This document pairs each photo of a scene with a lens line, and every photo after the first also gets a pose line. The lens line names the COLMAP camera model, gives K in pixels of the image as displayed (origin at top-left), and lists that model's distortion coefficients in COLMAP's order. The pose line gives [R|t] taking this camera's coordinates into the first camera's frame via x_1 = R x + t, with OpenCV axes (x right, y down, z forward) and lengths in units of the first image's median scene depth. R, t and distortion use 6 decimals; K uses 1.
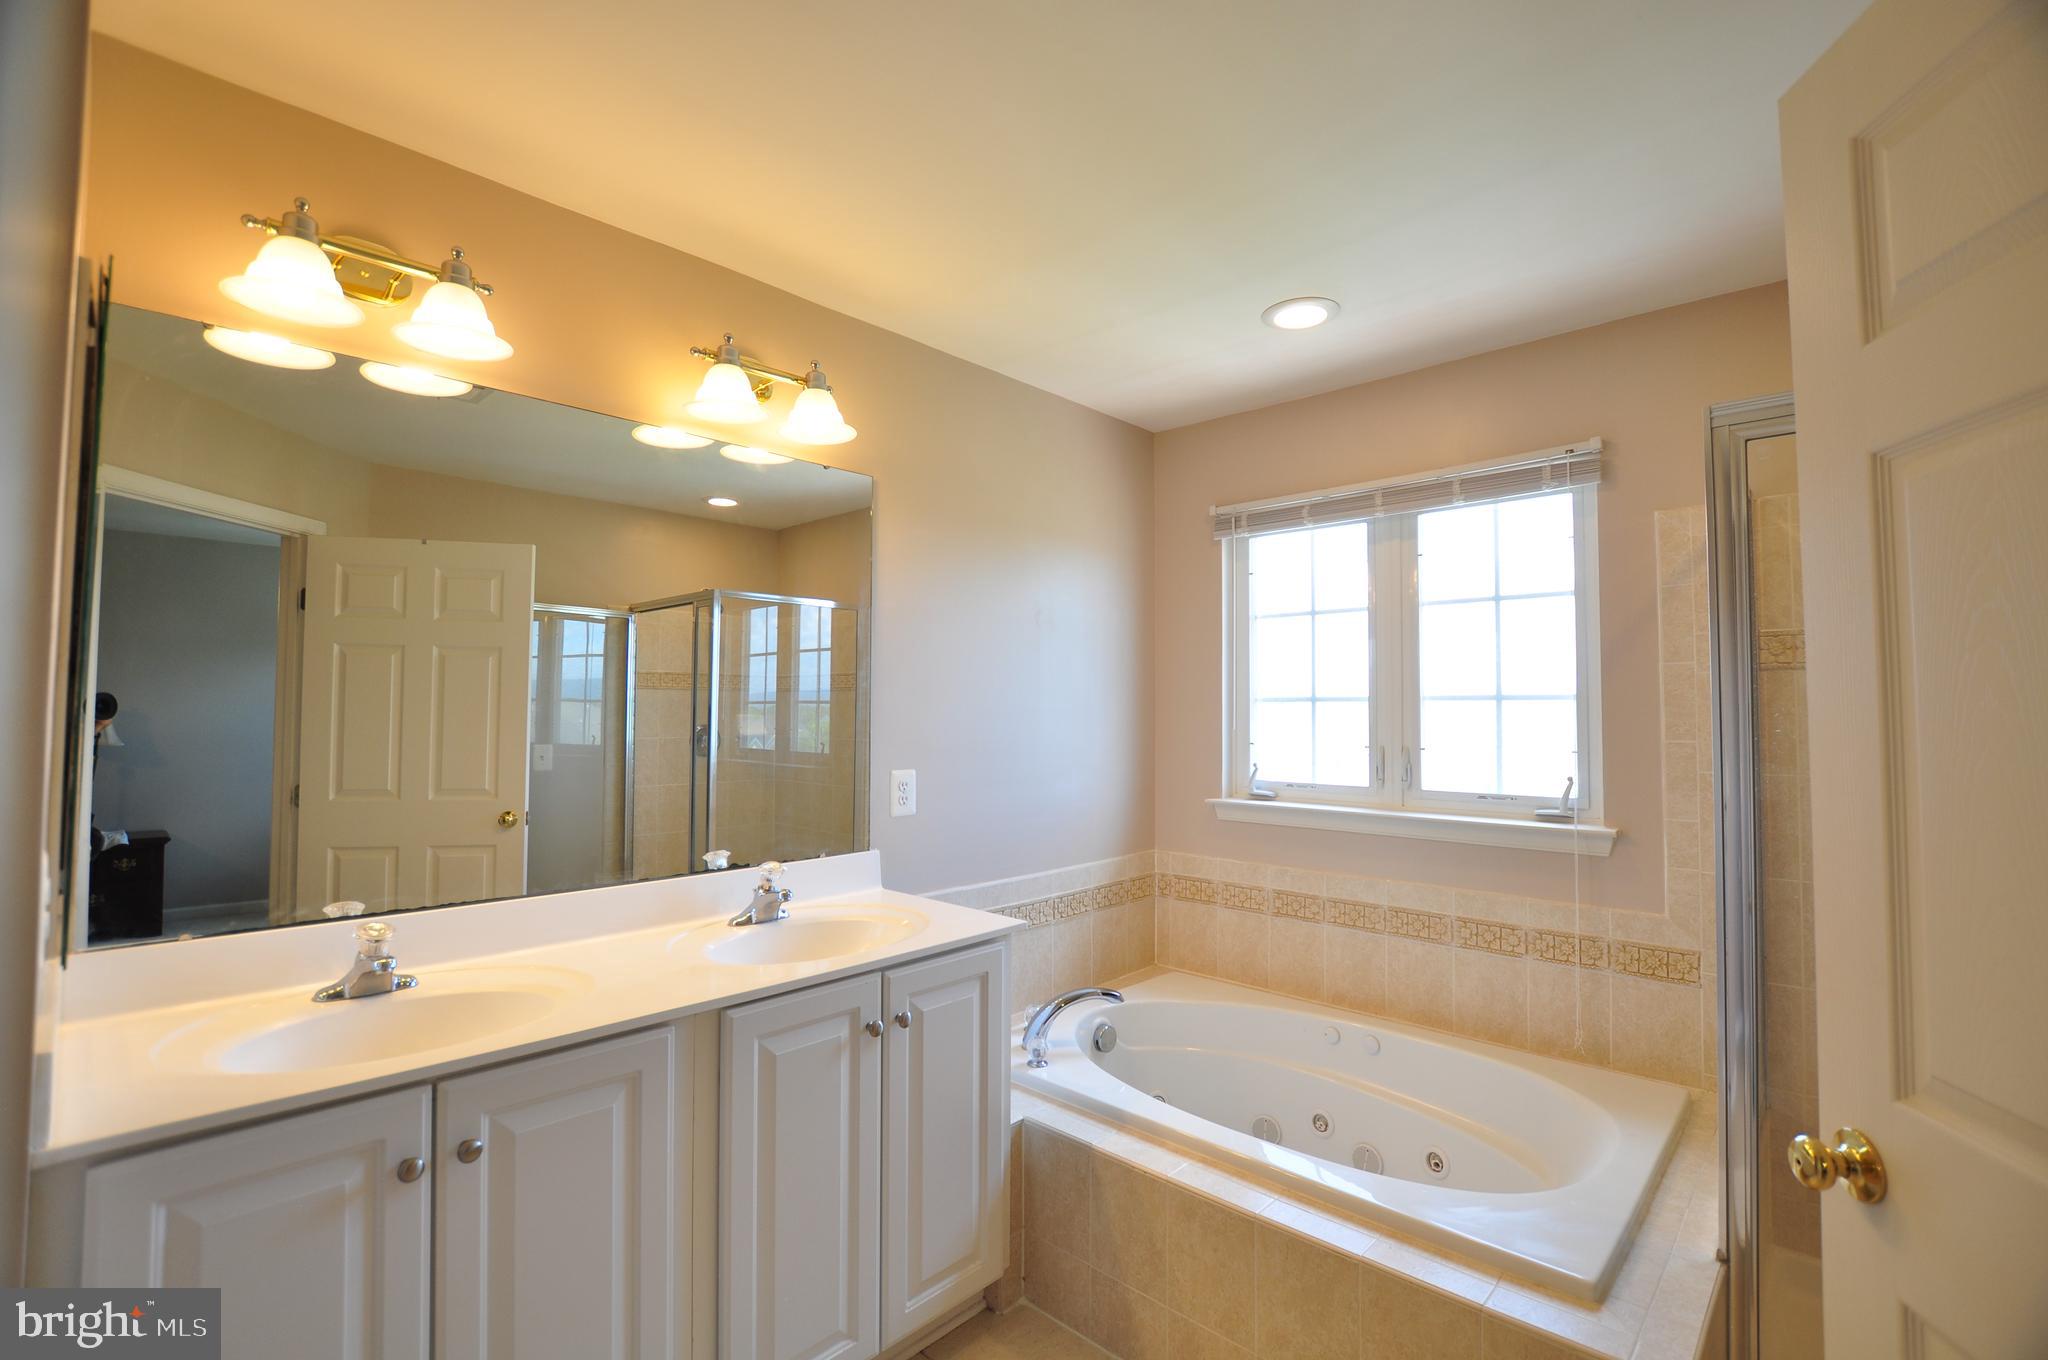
lens RADIAL K [[905.3, 0, 1023.0], [0, 905.3, 671.6], [0, 0, 1]] dist [-0.031295, 0.003426]
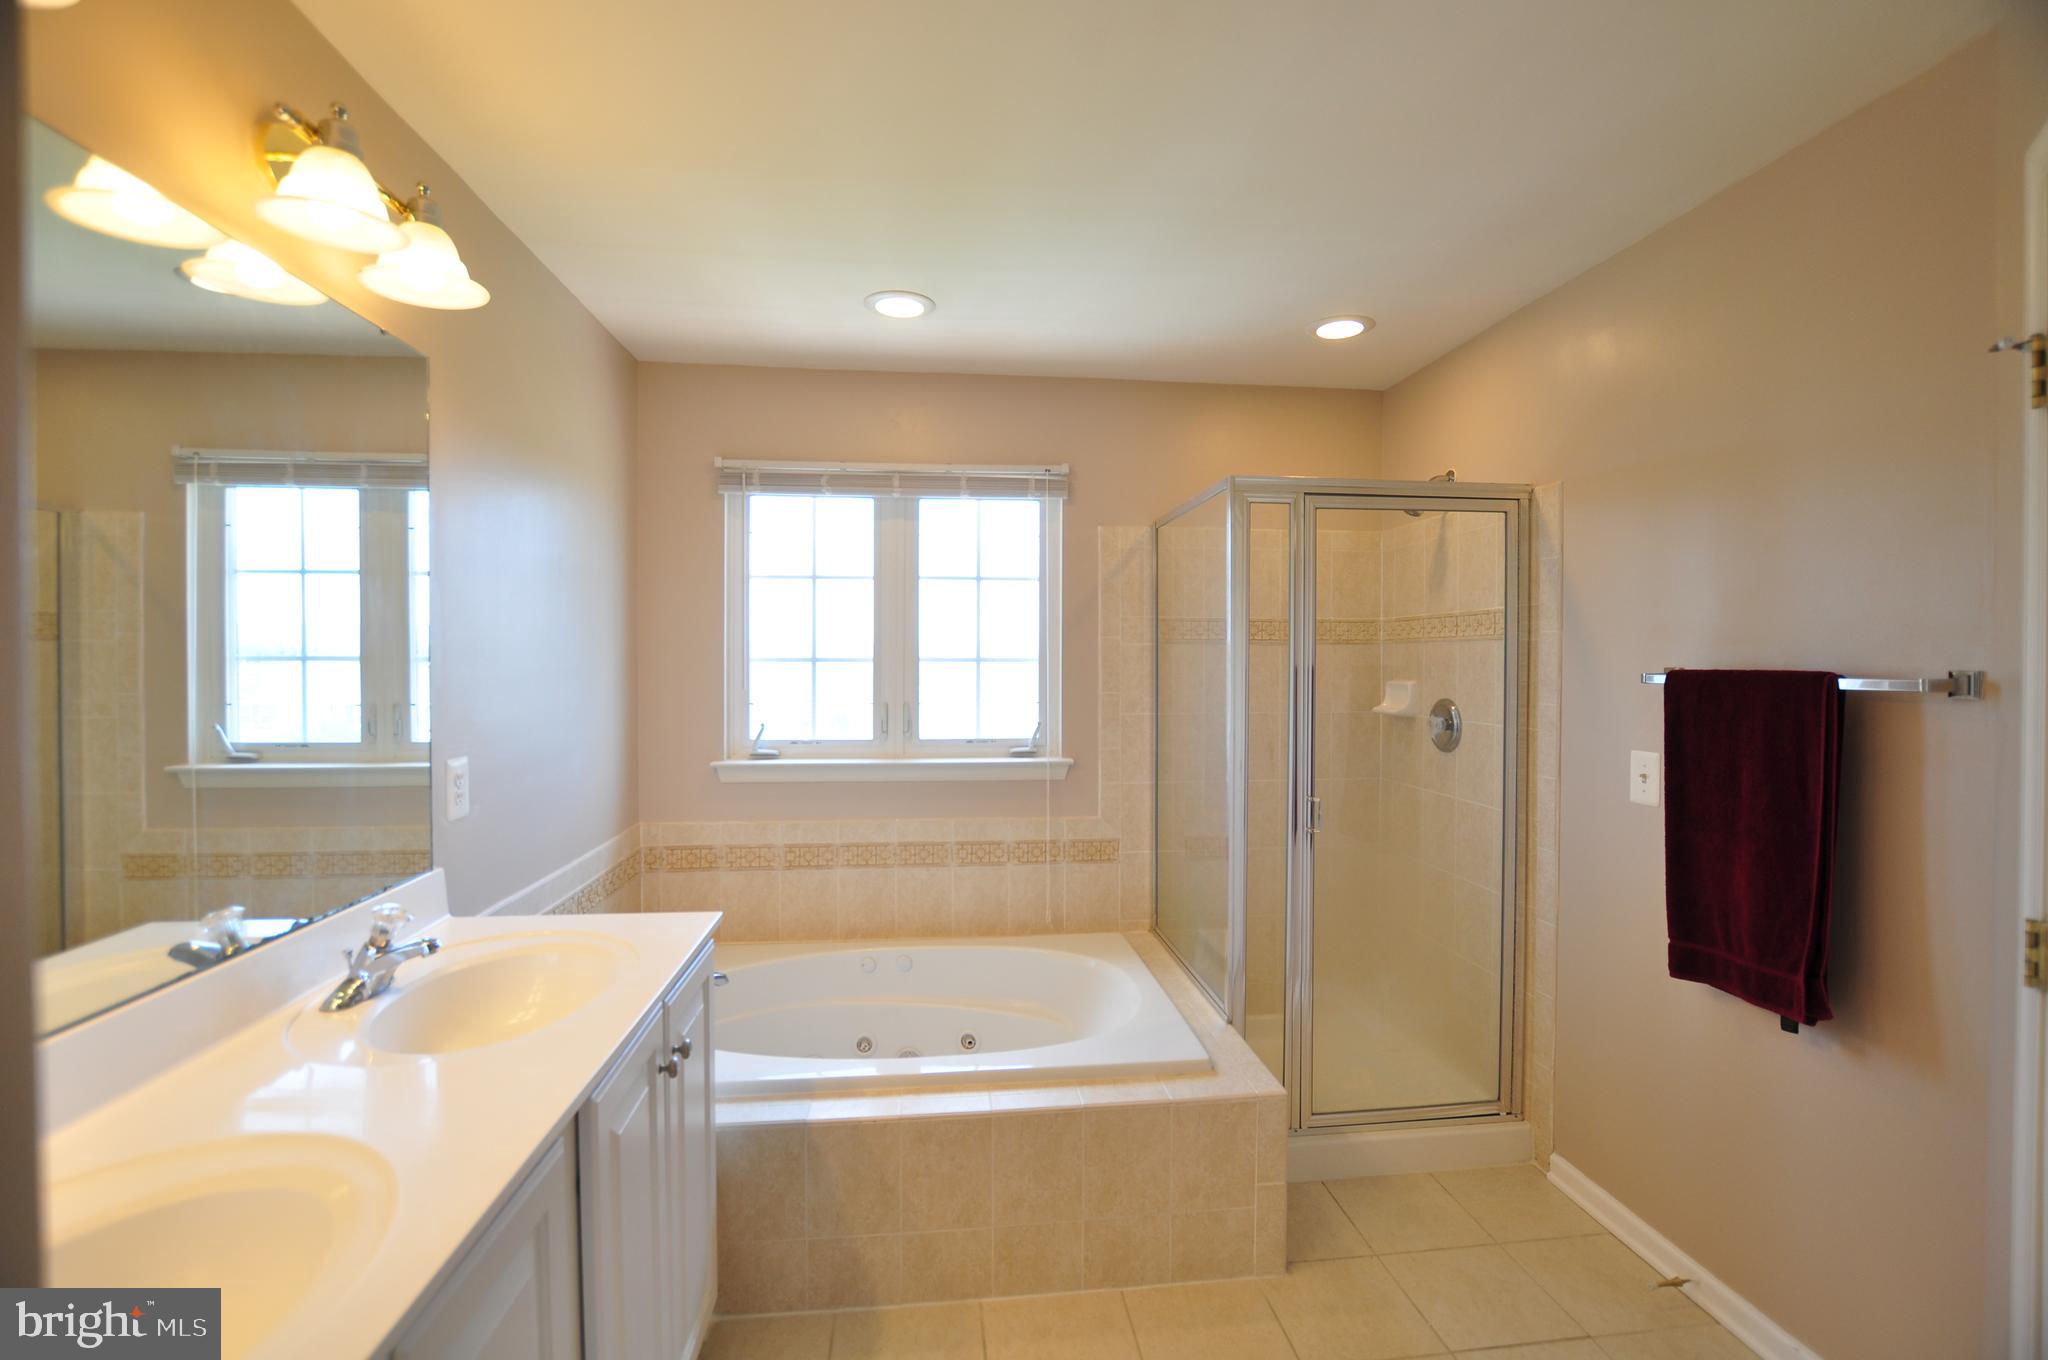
lens RADIAL K [[905.3, 0, 1027.5], [0, 905.3, 678.3], [0, 0, 1]] dist [-0.031295, 0.003426]
pose [[0.639204, -0.015640, 0.768878, -0.376959], [-0.034281, 0.998220, 0.048804, -0.008926], [-0.768272, -0.057554, 0.637530, 0.157007]]
